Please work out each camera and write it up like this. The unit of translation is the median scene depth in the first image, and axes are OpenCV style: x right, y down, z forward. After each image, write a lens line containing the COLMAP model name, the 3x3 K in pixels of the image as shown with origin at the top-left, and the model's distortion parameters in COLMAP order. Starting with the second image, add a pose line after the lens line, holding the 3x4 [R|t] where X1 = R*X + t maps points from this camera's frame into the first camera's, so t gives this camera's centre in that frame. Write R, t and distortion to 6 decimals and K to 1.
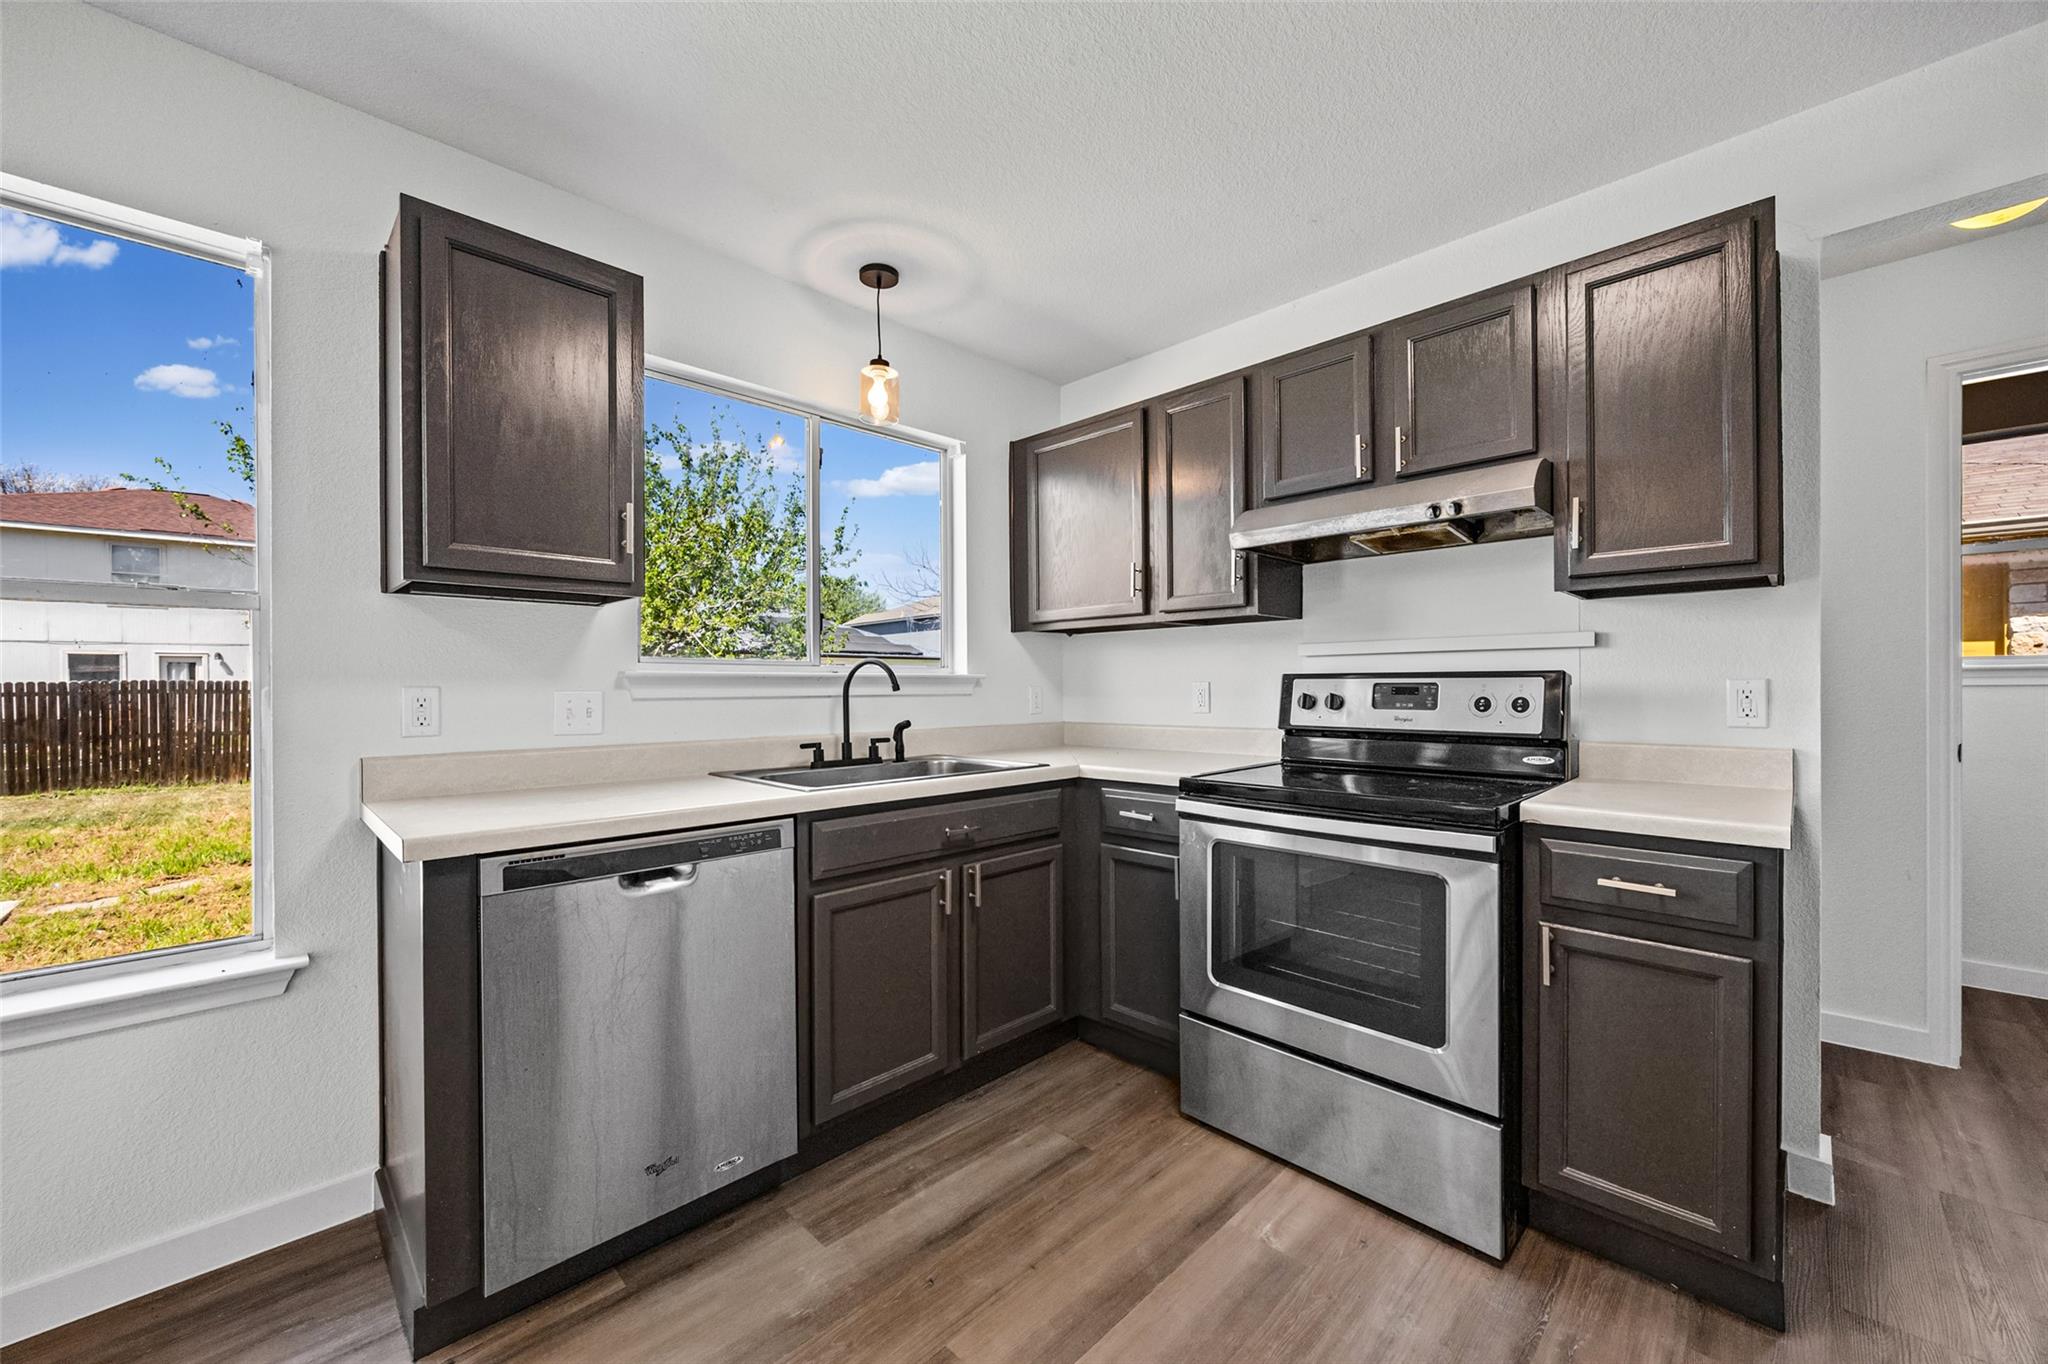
lens RADIAL K [[787.0, 0, 1020.4], [0, 787.0, 691.6], [0, 0, 1]] dist [-0.003200, 0.000285]
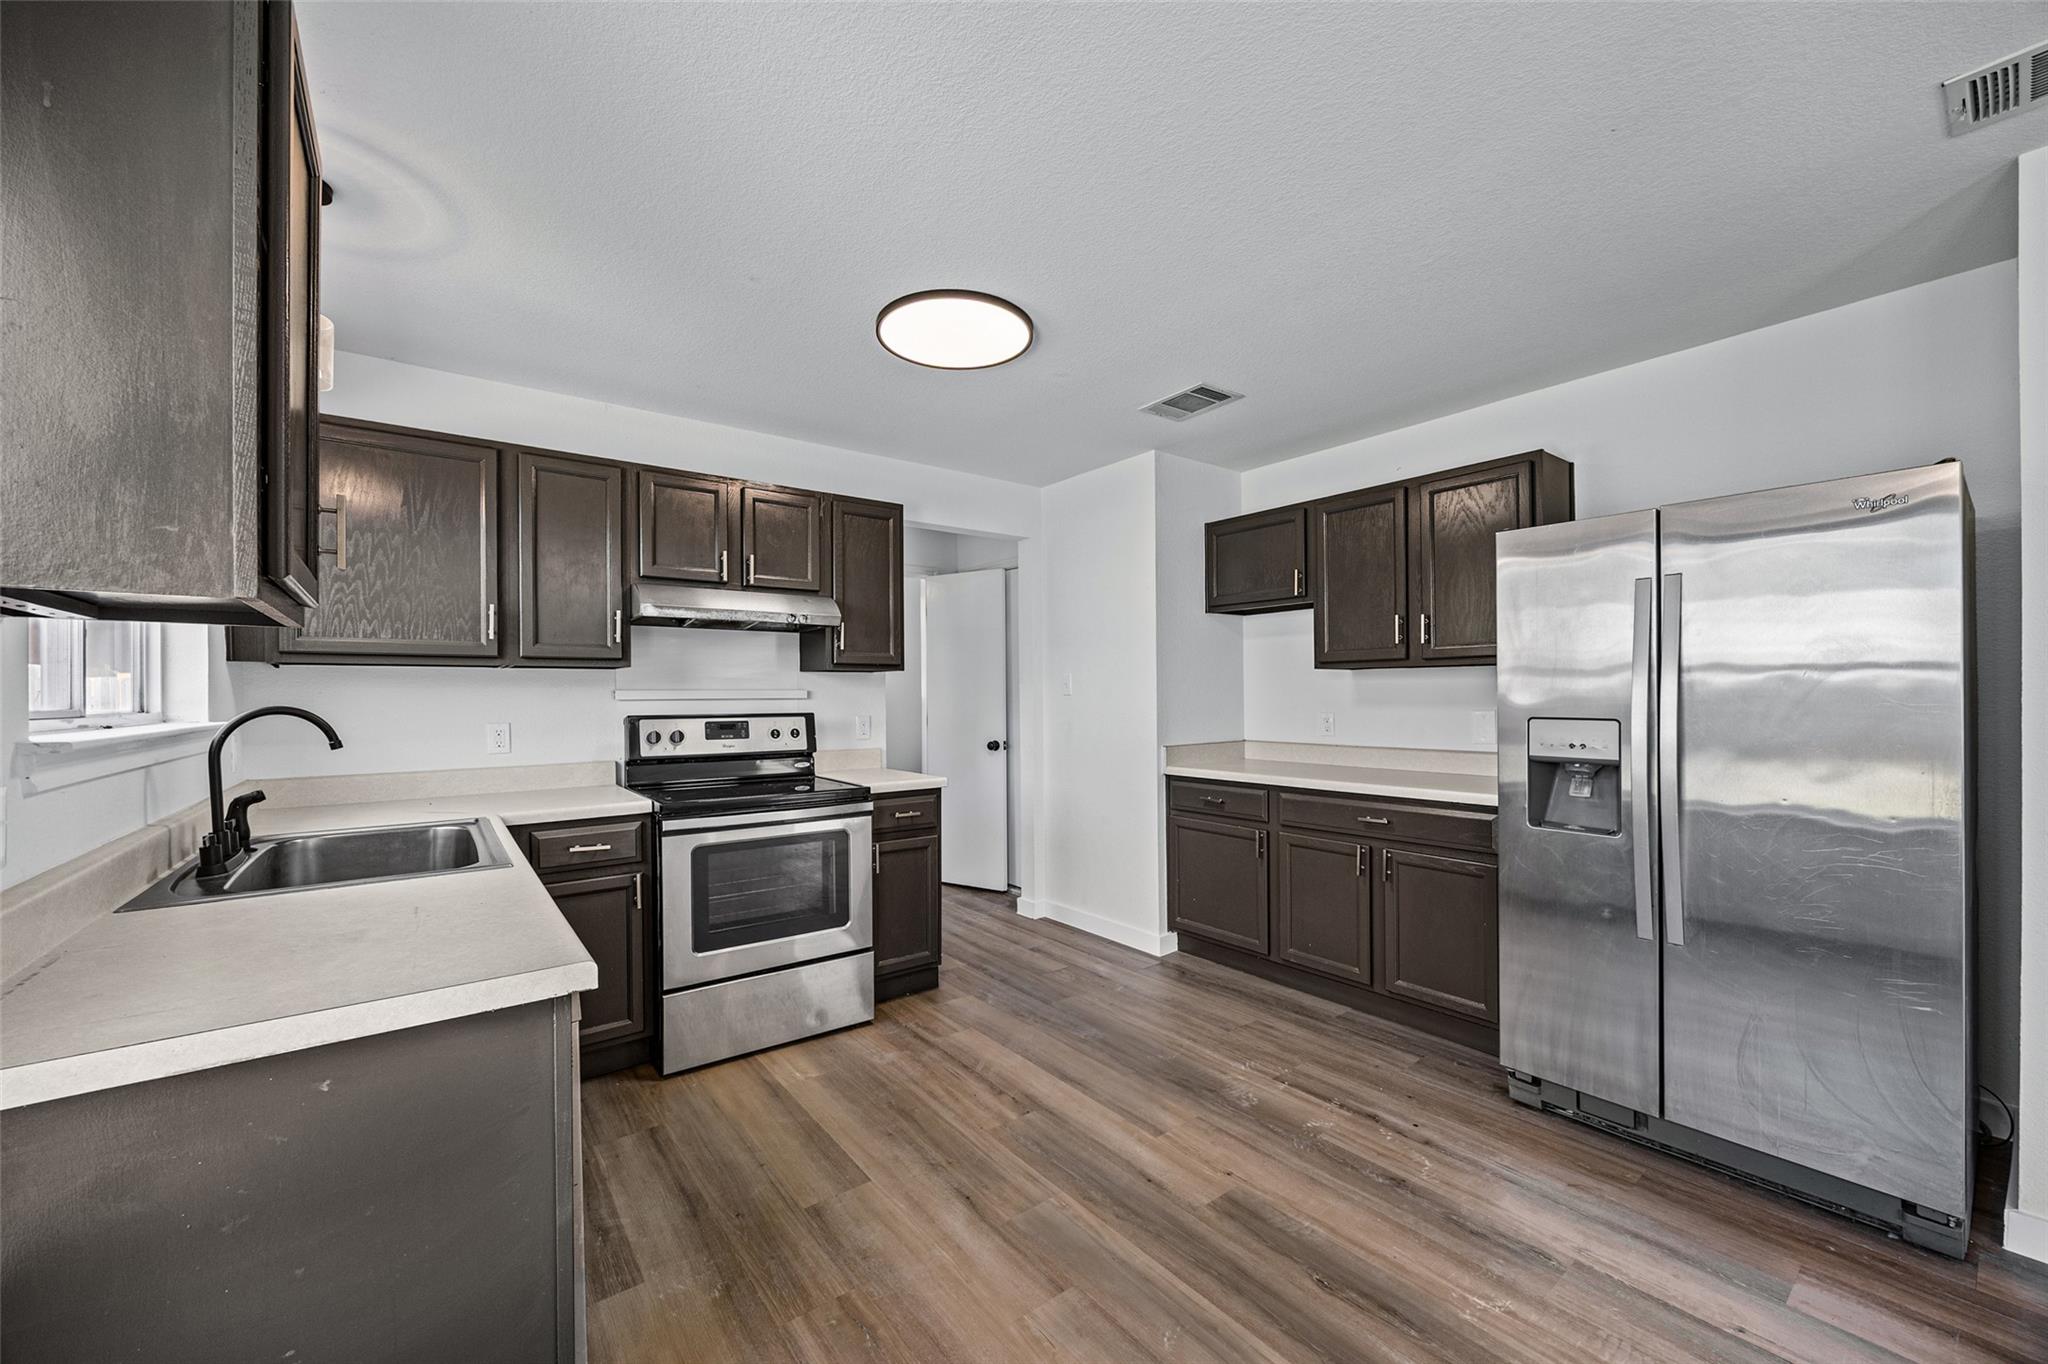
lens RADIAL K [[787.0, 0, 1018.8], [0, 787.0, 708.3], [0, 0, 1]] dist [-0.003200, 0.000285]
pose [[0.132583, -0.011933, 0.991100, -0.965491], [0.013650, 0.999855, 0.010213, -0.046494], [-0.991078, 0.012174, 0.132726, 0.288519]]
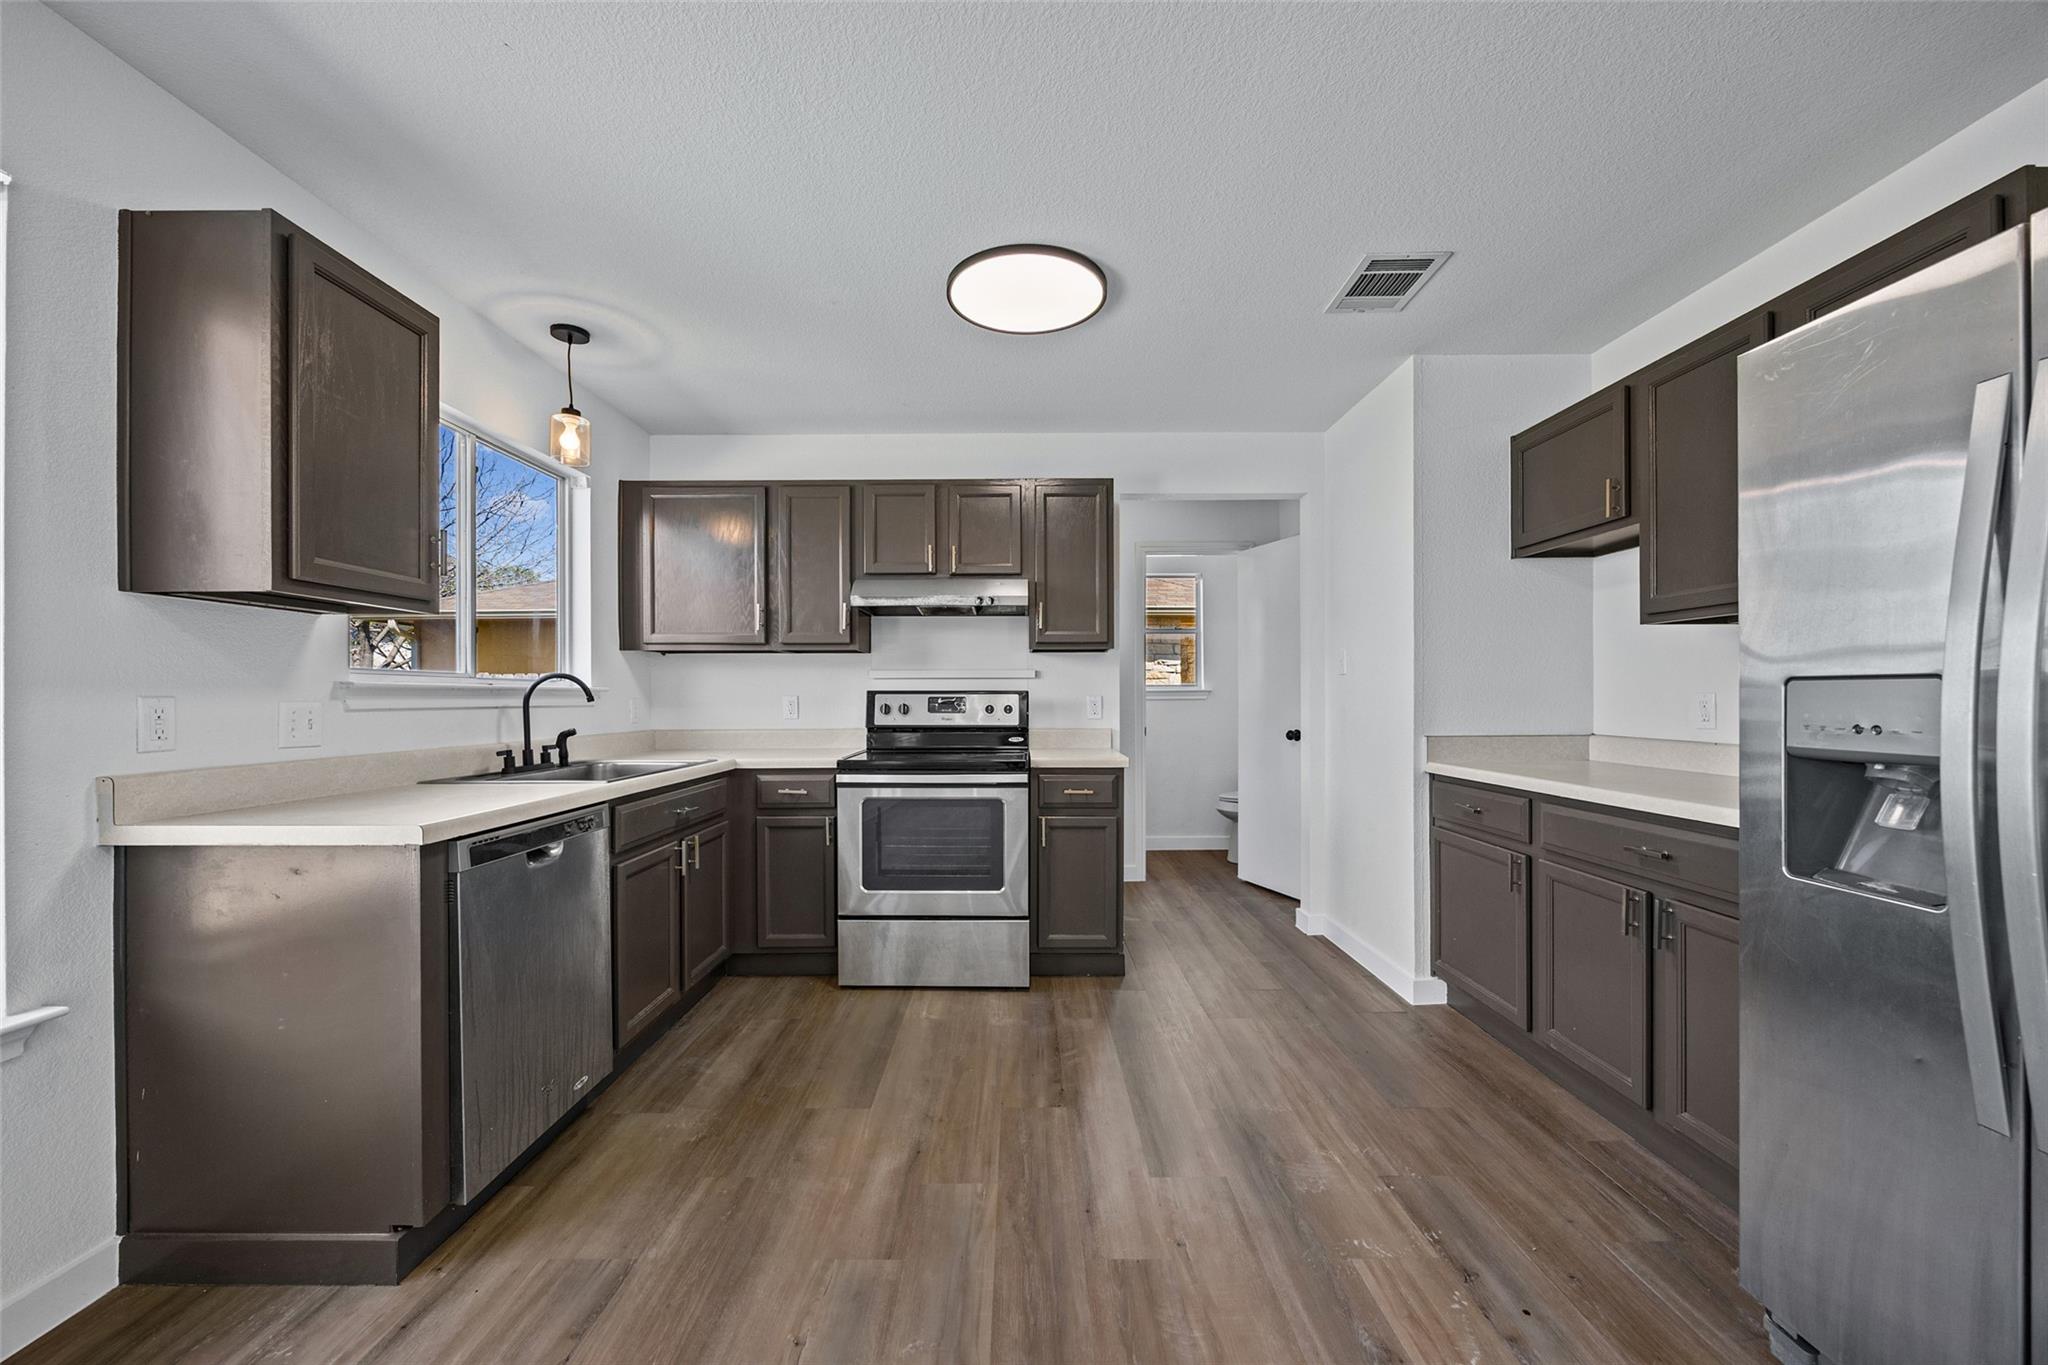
lens RADIAL K [[789.6, 0, 1019.8], [0, 789.6, 713.9], [0, 0, 1]] dist [-0.003214, -0.000242]
pose [[0.707046, -0.010936, 0.707083, -0.620973], [0.004169, 0.999928, 0.011296, 0.006809], [-0.707155, -0.005038, 0.707041, -0.301341]]
